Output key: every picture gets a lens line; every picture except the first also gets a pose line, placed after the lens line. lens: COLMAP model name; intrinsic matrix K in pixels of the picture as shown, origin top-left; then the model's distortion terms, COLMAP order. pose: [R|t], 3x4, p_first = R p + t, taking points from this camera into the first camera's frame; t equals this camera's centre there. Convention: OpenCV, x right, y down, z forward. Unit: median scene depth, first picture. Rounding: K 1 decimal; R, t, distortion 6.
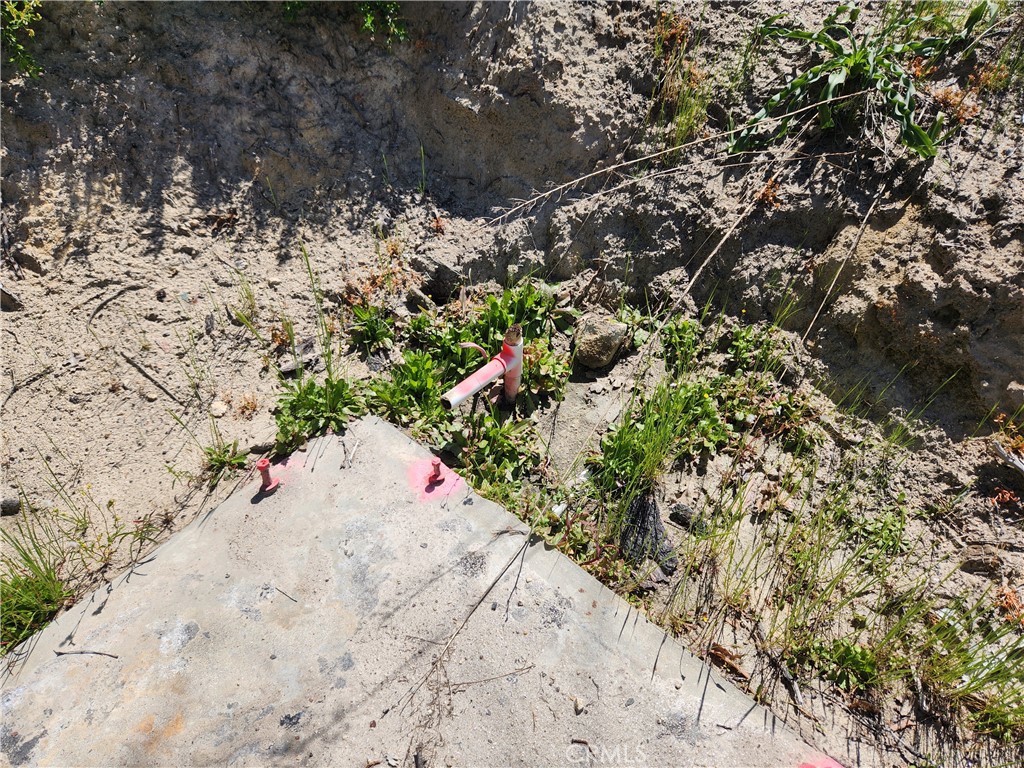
lens RADIAL K [[682.2, 0, 511.7], [0, 682.2, 383.3], [0, 0, 1]] dist [0.003822, 0.000290]
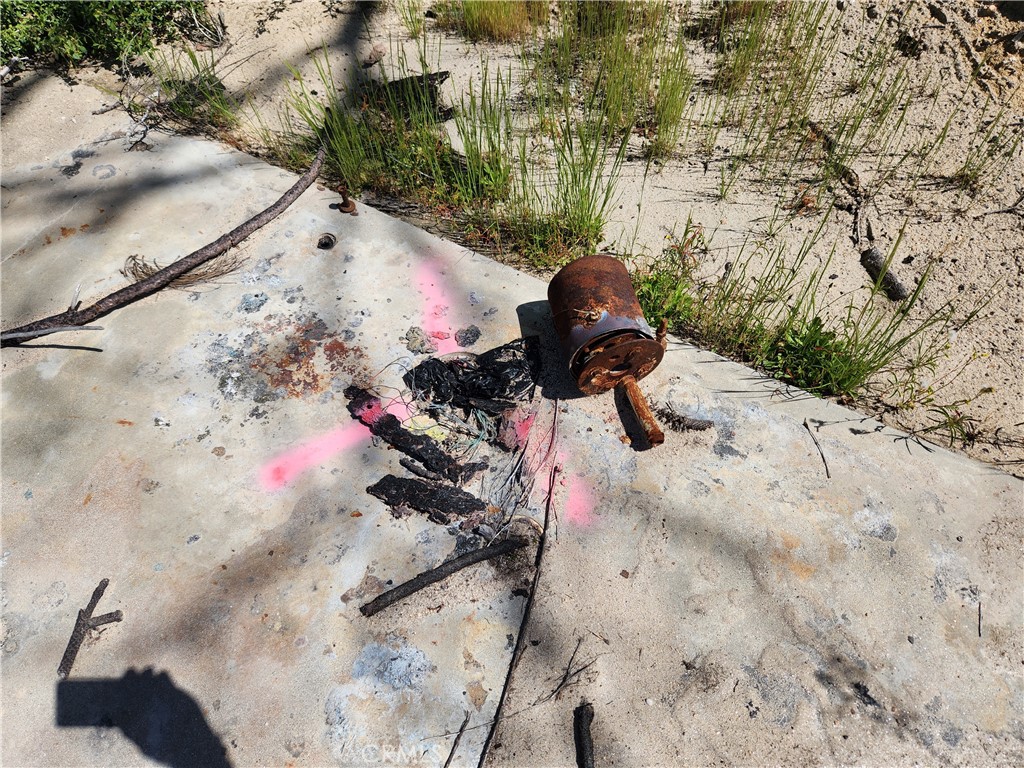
lens RADIAL K [[682.2, 0, 511.2], [0, 682.2, 384.5], [0, 0, 1]] dist [0.003822, 0.000290]
pose [[0.217054, 0.825445, -0.521084, -0.260339], [-0.683449, 0.509648, 0.522643, 0.125799], [0.696983, 0.242693, 0.674771, -0.003856]]
